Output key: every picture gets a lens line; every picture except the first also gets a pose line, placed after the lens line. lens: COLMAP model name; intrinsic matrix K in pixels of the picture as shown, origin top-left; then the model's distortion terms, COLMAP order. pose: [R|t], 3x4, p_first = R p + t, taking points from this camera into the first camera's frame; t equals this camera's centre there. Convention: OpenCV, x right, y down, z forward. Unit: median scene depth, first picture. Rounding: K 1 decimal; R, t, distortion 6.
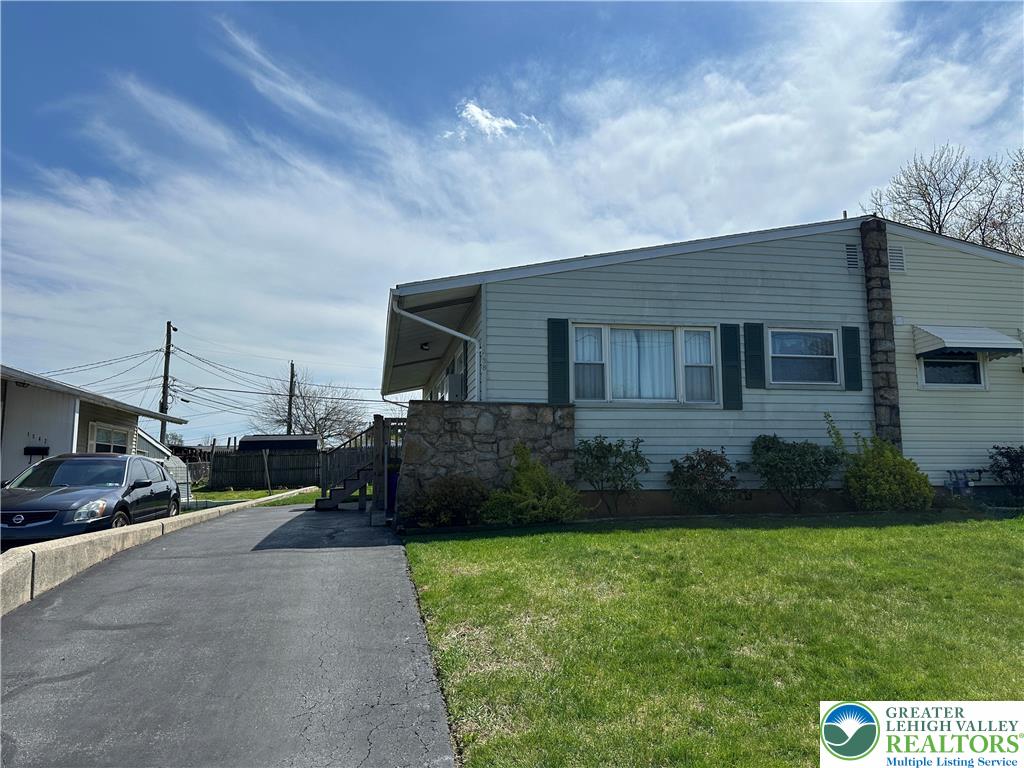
lens RADIAL K [[732.8, 0, 506.1], [0, 732.8, 382.6], [0, 0, 1]] dist [0.083916, -0.131556]
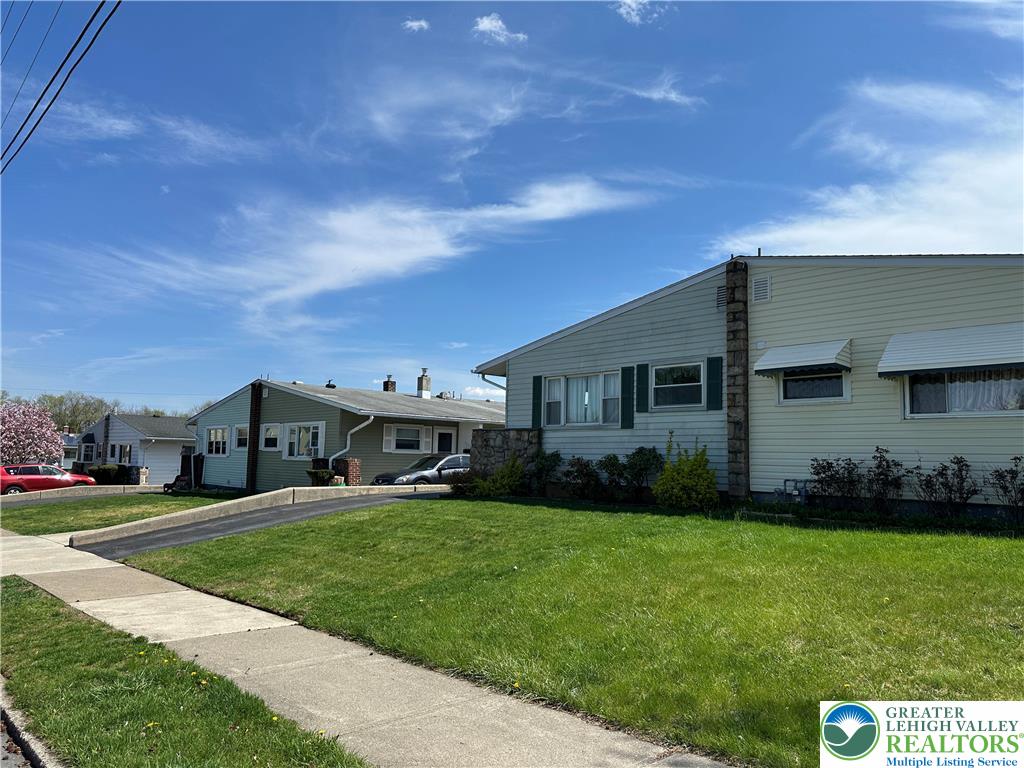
lens RADIAL K [[714.3, 0, 516.5], [0, 714.3, 390.2], [0, 0, 1]] dist [0.094231, -0.116174]
pose [[0.540711, -0.062727, -0.838867, 1.315403], [0.084504, 0.996222, -0.020024, -0.026167], [0.836953, -0.060060, 0.543969, 0.090331]]
